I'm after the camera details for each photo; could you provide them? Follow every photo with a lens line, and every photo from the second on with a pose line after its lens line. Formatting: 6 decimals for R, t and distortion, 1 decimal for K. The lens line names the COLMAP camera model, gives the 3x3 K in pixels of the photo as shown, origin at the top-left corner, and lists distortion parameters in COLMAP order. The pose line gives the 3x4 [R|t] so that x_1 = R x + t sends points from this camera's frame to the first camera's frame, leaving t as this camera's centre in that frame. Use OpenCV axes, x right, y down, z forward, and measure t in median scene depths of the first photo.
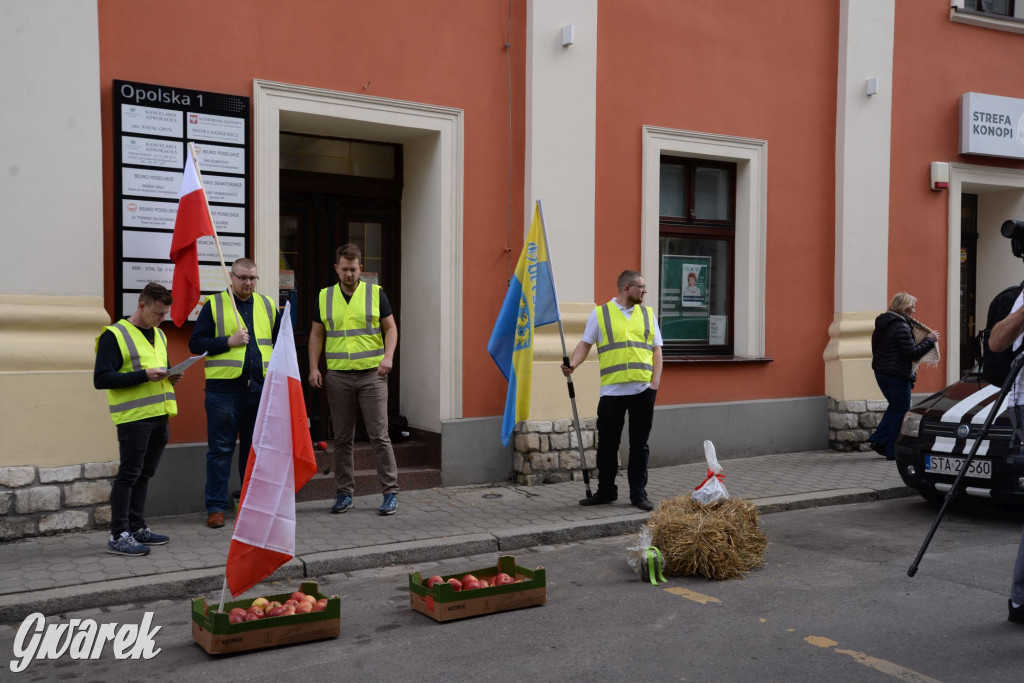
lens RADIAL K [[1038.6, 0, 510.8], [0, 1038.6, 344.3], [0, 0, 1]] dist [0.083805, 0.042747]
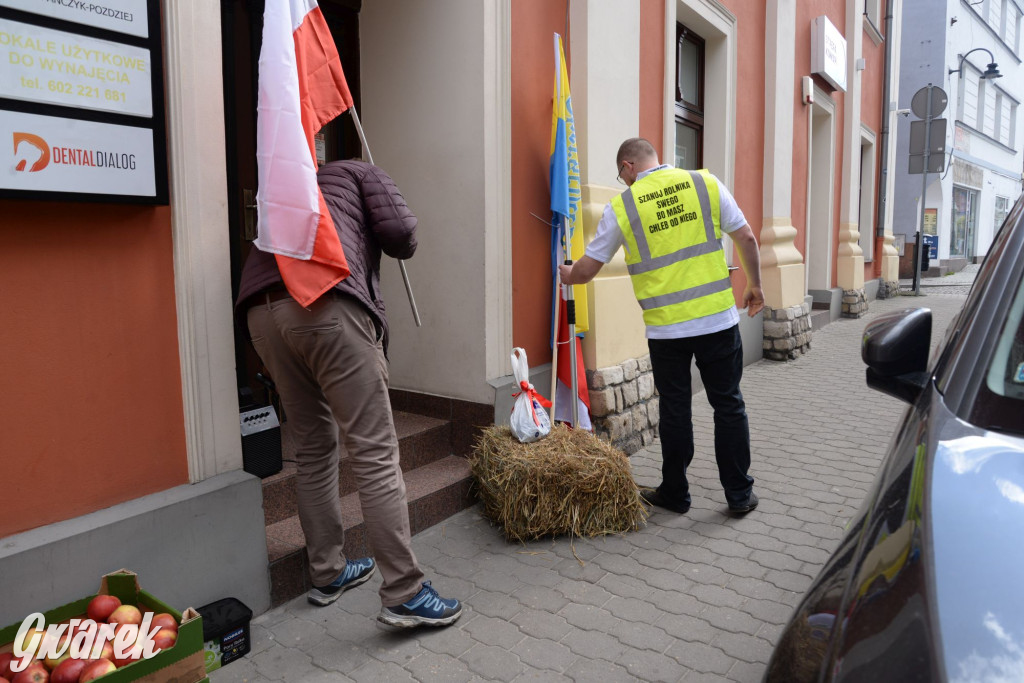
lens RADIAL K [[698.7, 0, 512.0], [0, 698.7, 341.5], [0, 0, 1]] dist [-0.087866, 0.031509]
pose [[0.902310, -0.068604, 0.425594, -0.231203], [0.018773, 0.992573, 0.120197, 0.003104], [-0.430679, -0.100465, 0.896896, 0.669909]]
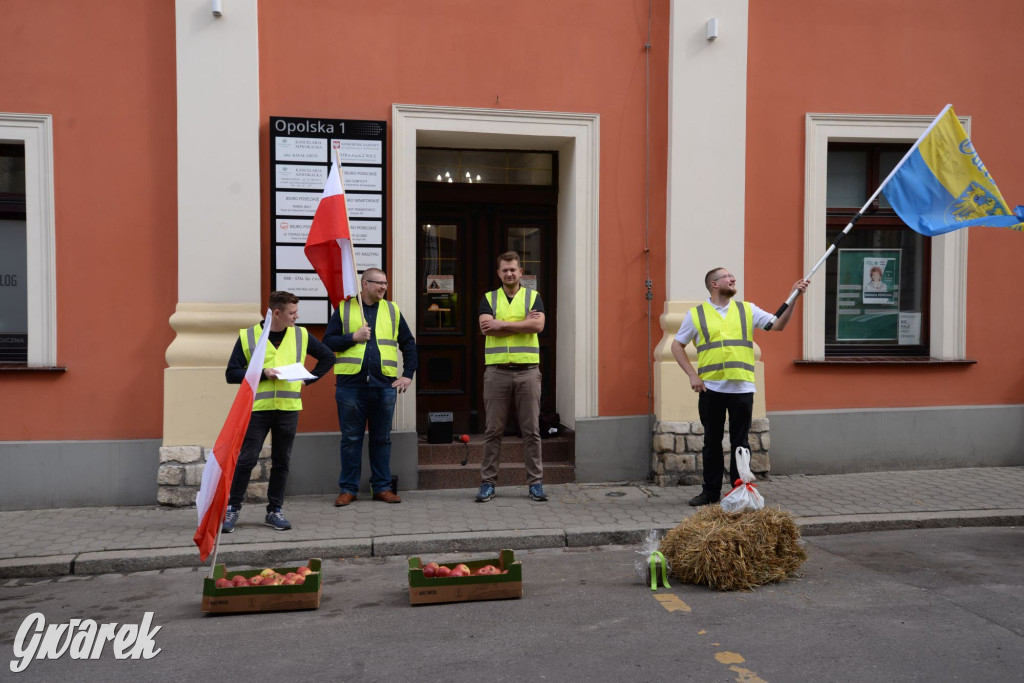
lens RADIAL K [[1038.6, 0, 510.8], [0, 1038.6, 344.3], [0, 0, 1]] dist [0.083805, 0.042747]
pose [[0.935350, 0.003123, -0.353709, 0.246710], [-0.001041, 0.999981, 0.006074, -0.006465], [0.353721, -0.005313, 0.935336, 0.015037]]
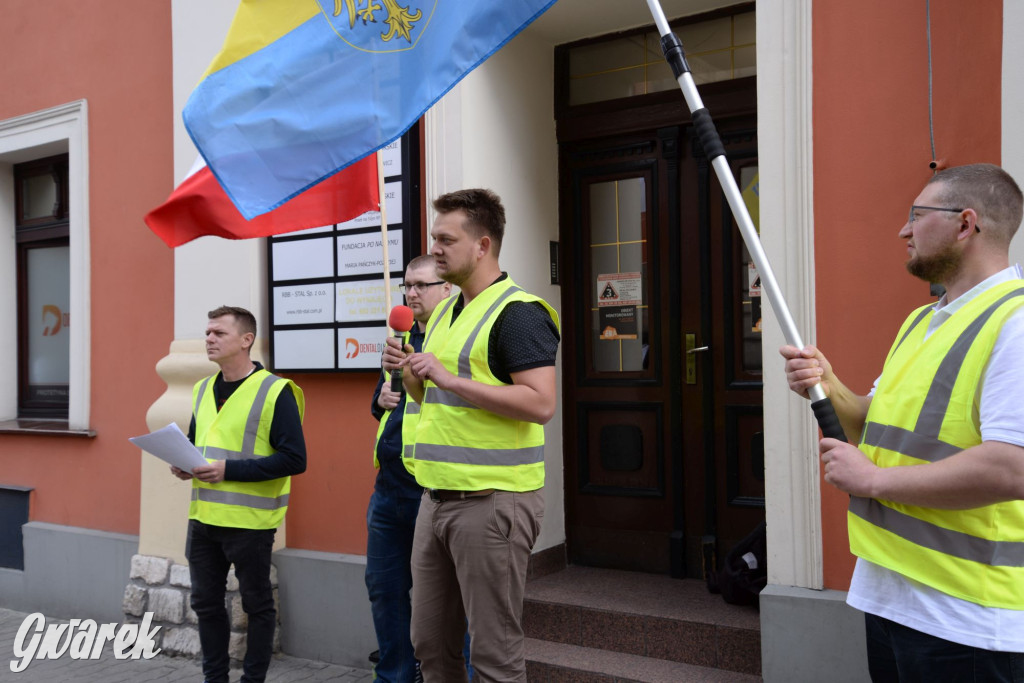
lens RADIAL K [[1002.5, 0, 512.0], [0, 1002.5, 341.5], [0, 0, 1]] dist [0.006154, 0.123698]
pose [[0.447636, -0.031028, -0.893677, 0.273482], [0.008896, 0.999503, -0.030246, -0.017535], [0.894172, 0.005589, 0.447689, 0.744895]]
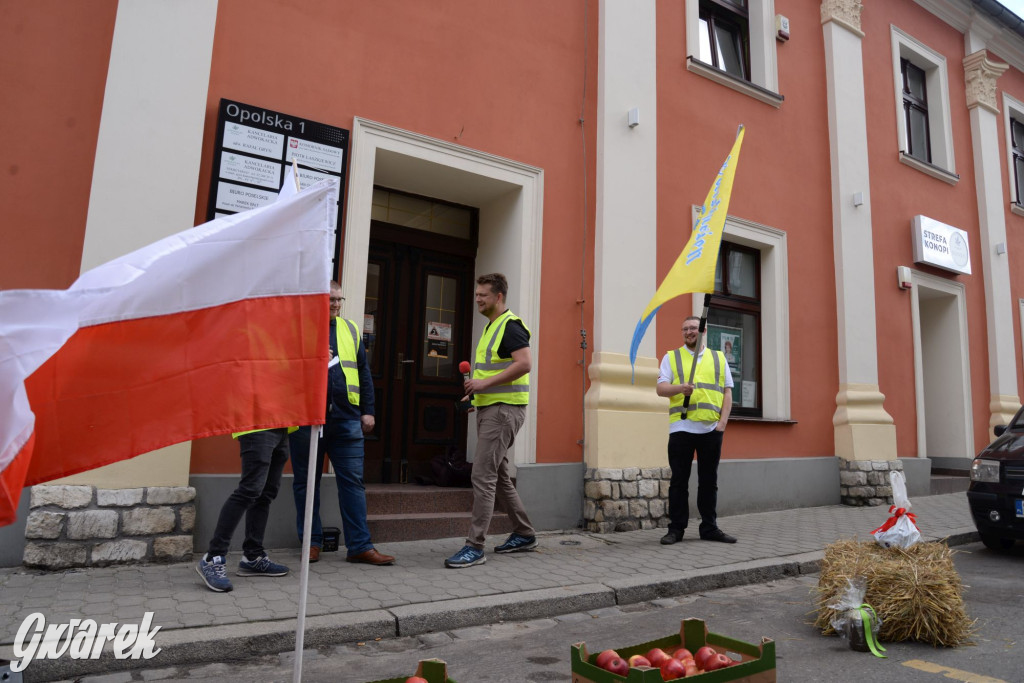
lens RADIAL K [[698.7, 0, 512.0], [0, 698.7, 341.5], [0, 0, 1]] dist [-0.087866, 0.031509]
pose [[0.998892, 0.031952, 0.034547, -0.101204], [-0.026510, 0.988650, -0.147877, 0.057883], [-0.038880, 0.146797, 0.988402, 0.339474]]
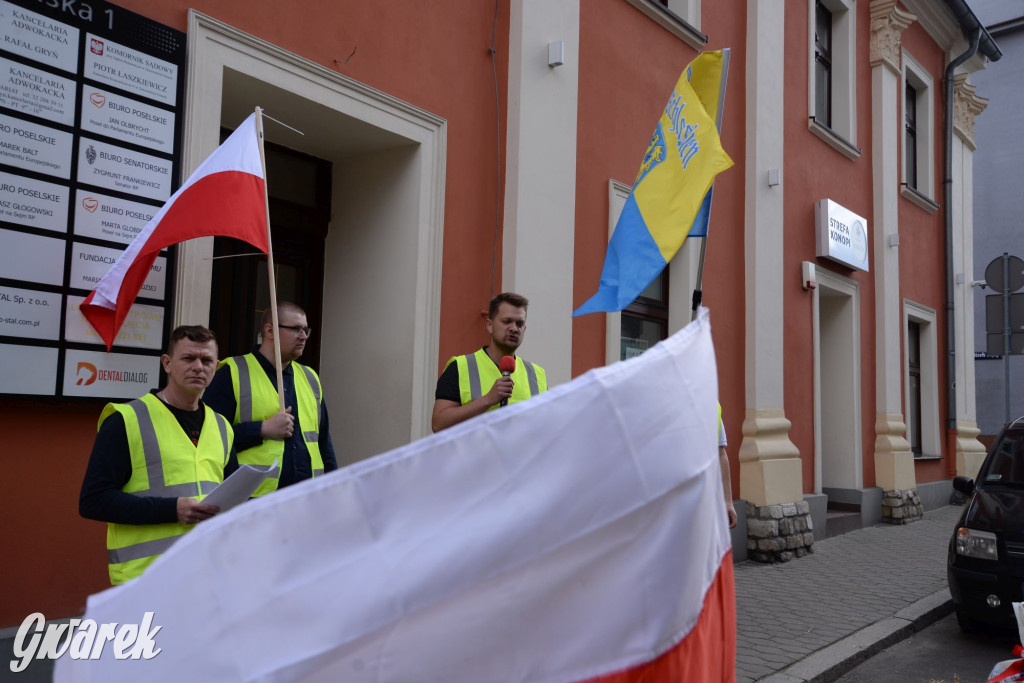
lens RADIAL K [[918.5, 0, 512.0], [0, 918.5, 341.5], [0, 0, 1]] dist [0.009533, 0.074289]
pose [[0.924271, 0.052955, 0.378047, -0.250951], [-0.015135, 0.994636, -0.102322, -0.004246], [-0.381438, 0.088851, 0.920114, 0.419017]]
